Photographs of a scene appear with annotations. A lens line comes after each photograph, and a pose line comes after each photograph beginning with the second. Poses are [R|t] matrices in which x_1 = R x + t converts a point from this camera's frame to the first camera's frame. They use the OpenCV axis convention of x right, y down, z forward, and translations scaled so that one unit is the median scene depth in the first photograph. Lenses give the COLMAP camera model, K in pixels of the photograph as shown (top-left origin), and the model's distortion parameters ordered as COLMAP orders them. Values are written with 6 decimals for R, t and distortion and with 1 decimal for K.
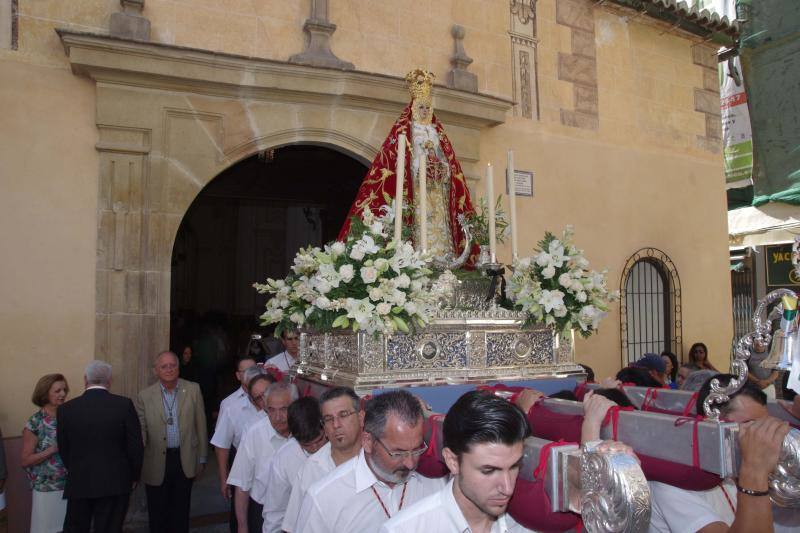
lens RADIAL K [[579.8, 0, 402.9], [0, 579.8, 273.8], [0, 0, 1]] dist [-0.144032, 0.120028]
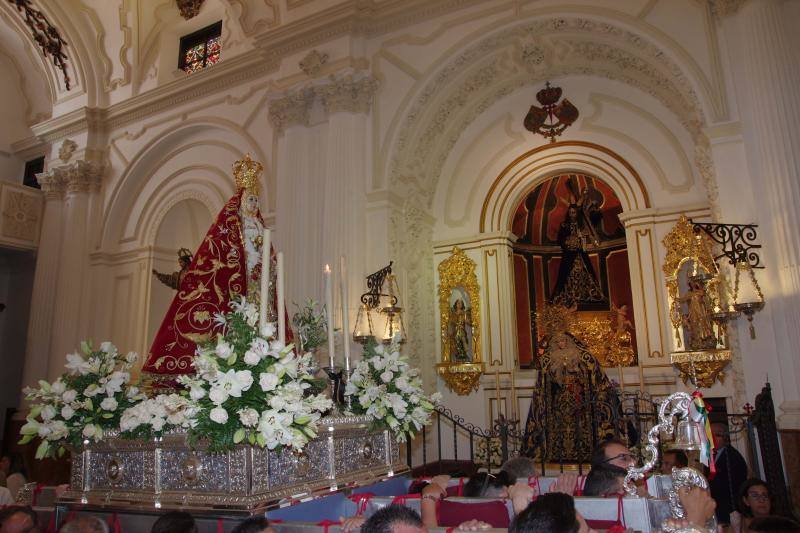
lens RADIAL K [[579.8, 0, 402.9], [0, 579.8, 273.8], [0, 0, 1]] dist [-0.144032, 0.120028]
pose [[0.803430, 0.096746, 0.587487, -0.411686], [-0.002178, 0.987181, -0.159589, -0.021458], [-0.595396, 0.126939, 0.793341, 0.140511]]
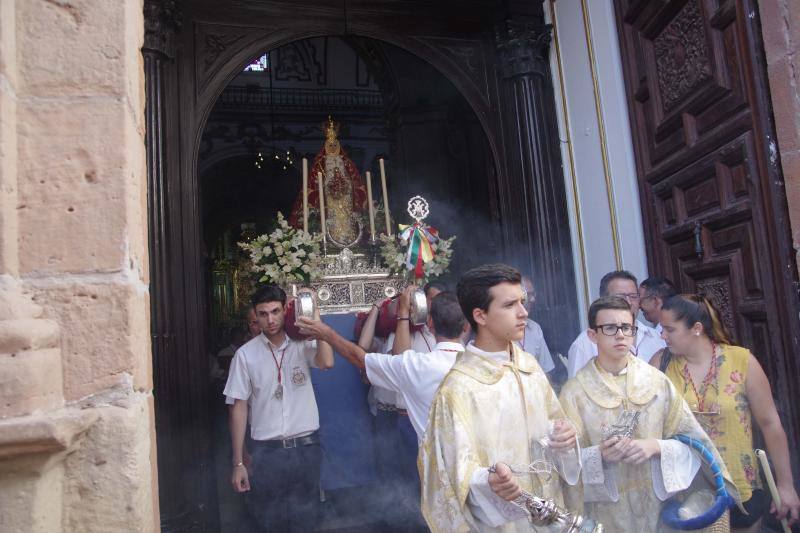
lens RADIAL K [[579.8, 0, 402.9], [0, 579.8, 273.8], [0, 0, 1]] dist [-0.144032, 0.120028]
pose [[0.988523, -0.090344, -0.121077, 0.491122], [0.087044, 0.995681, -0.032278, 0.152225], [0.123470, 0.021368, 0.992118, -0.644303]]
